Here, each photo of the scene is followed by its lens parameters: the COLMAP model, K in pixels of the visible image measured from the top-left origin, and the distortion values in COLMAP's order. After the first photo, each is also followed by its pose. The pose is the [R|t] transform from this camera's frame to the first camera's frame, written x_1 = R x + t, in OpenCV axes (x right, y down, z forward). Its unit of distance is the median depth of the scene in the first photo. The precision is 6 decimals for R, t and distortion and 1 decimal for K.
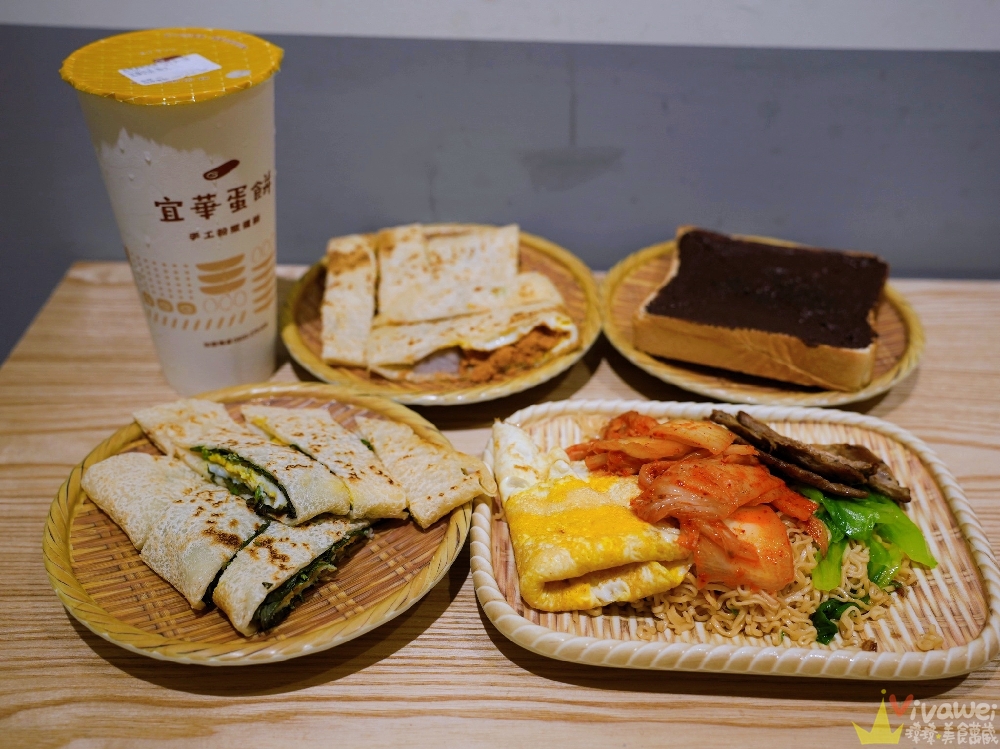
lens RADIAL K [[1023.4, 0, 500.0], [0, 1023.4, 374.5], [0, 0, 1]] dist [-0.004918, 0.022984]
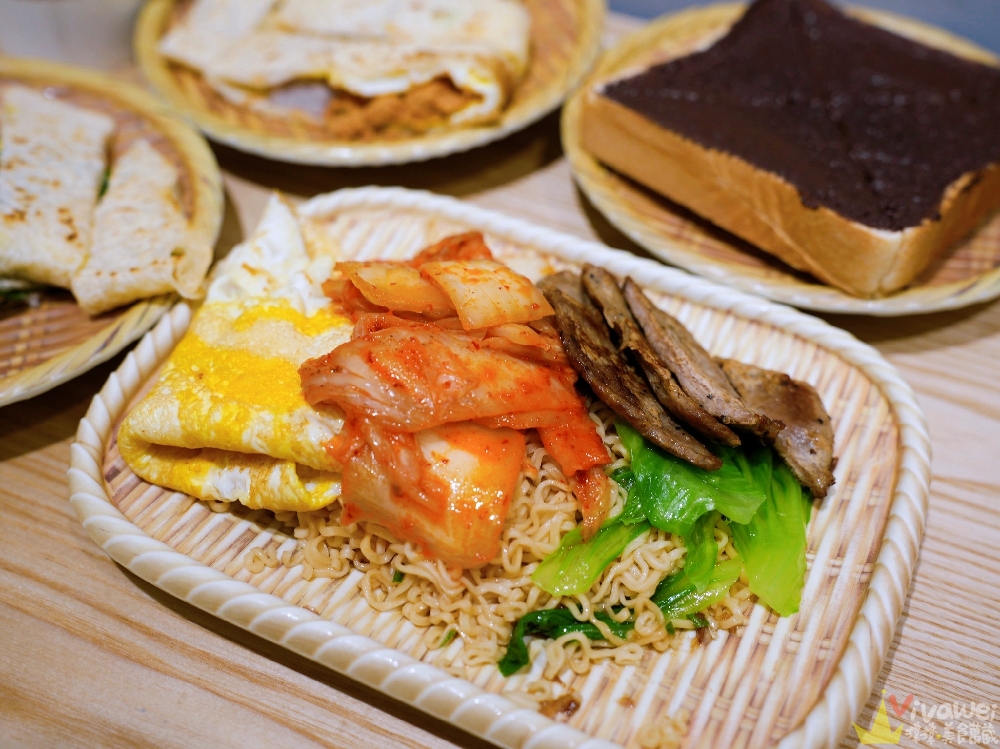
lens RADIAL K [[1137.7, 0, 500.0], [0, 1137.7, 374.5], [0, 0, 1]] dist [0.010138, 0.034322]
pose [[0.925766, 0.289412, -0.243306, 0.343839], [-0.233385, 0.943686, 0.234495, -0.051398], [0.297470, -0.160304, 0.941177, 0.311412]]
